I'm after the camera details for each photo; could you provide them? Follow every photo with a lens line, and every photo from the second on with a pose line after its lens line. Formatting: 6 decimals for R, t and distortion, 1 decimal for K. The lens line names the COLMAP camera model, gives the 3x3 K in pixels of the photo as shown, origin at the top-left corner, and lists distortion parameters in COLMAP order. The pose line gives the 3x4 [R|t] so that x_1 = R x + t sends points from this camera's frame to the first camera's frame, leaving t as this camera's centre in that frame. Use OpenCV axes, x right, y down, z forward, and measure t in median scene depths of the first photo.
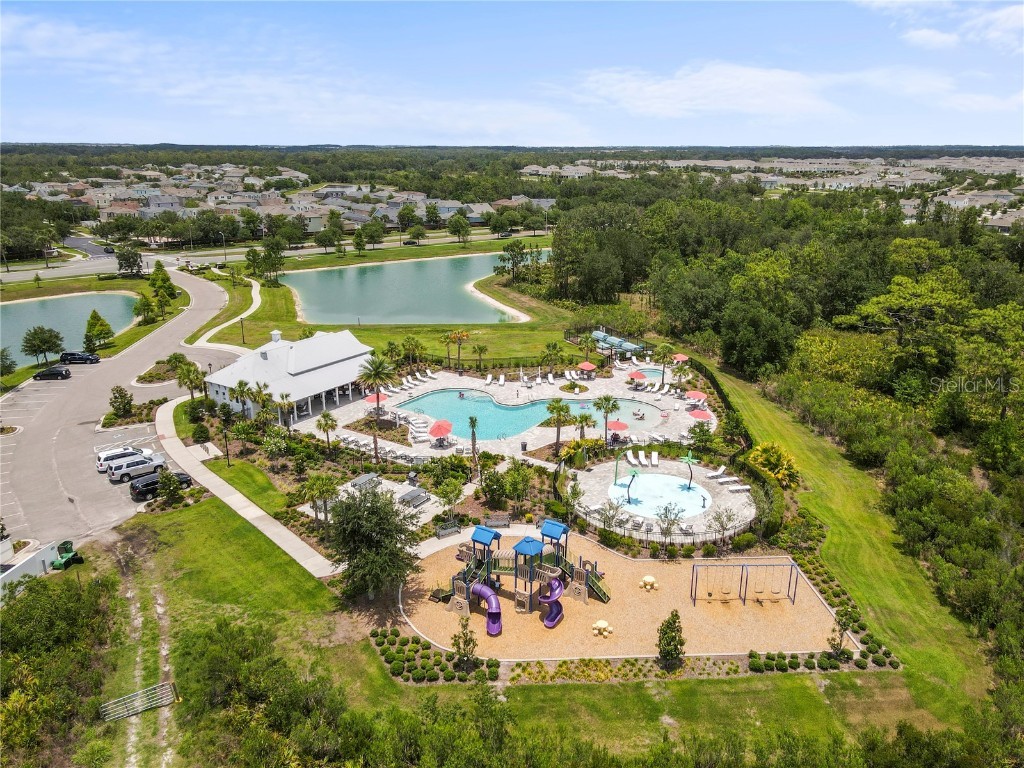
lens RADIAL K [[718.2, 0, 512.0], [0, 718.2, 384.0], [0, 0, 1]] dist [0.007082, 0.004650]
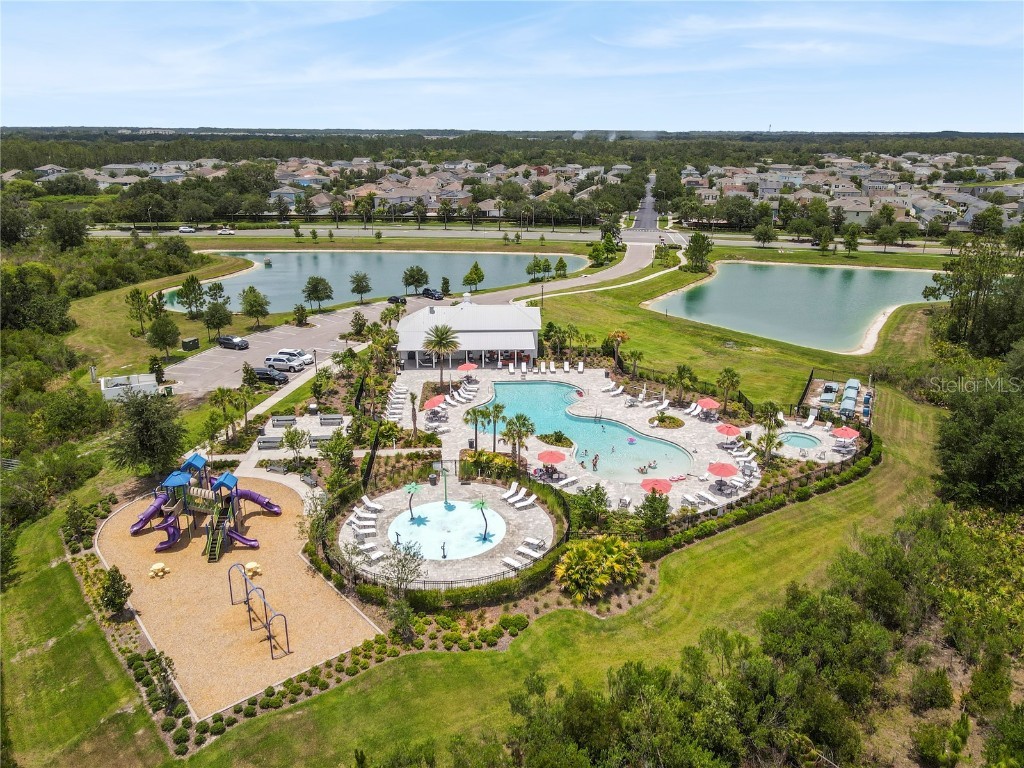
lens RADIAL K [[718.2, 0, 512.0], [0, 718.2, 384.0], [0, 0, 1]] dist [0.007082, 0.004650]
pose [[0.627188, 0.264878, -0.732445, 0.982283], [-0.252165, 0.958802, 0.130809, -0.176826], [0.736918, 0.102655, 0.668142, 0.519966]]
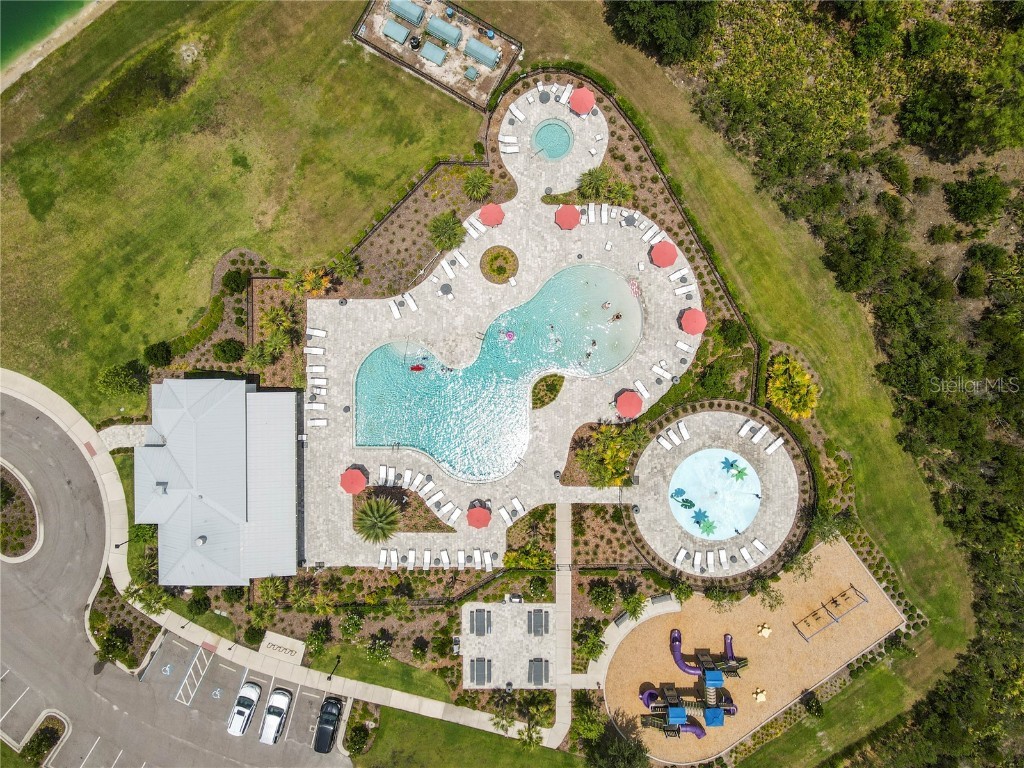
lens RADIAL K [[718.2, 0, 512.0], [0, 718.2, 384.0], [0, 0, 1]] dist [0.007082, 0.004650]
pose [[0.810399, -0.584453, -0.040840, 0.113691], [0.219071, 0.237635, 0.946328, -1.167947], [-0.543380, -0.775850, 0.320616, 1.086474]]
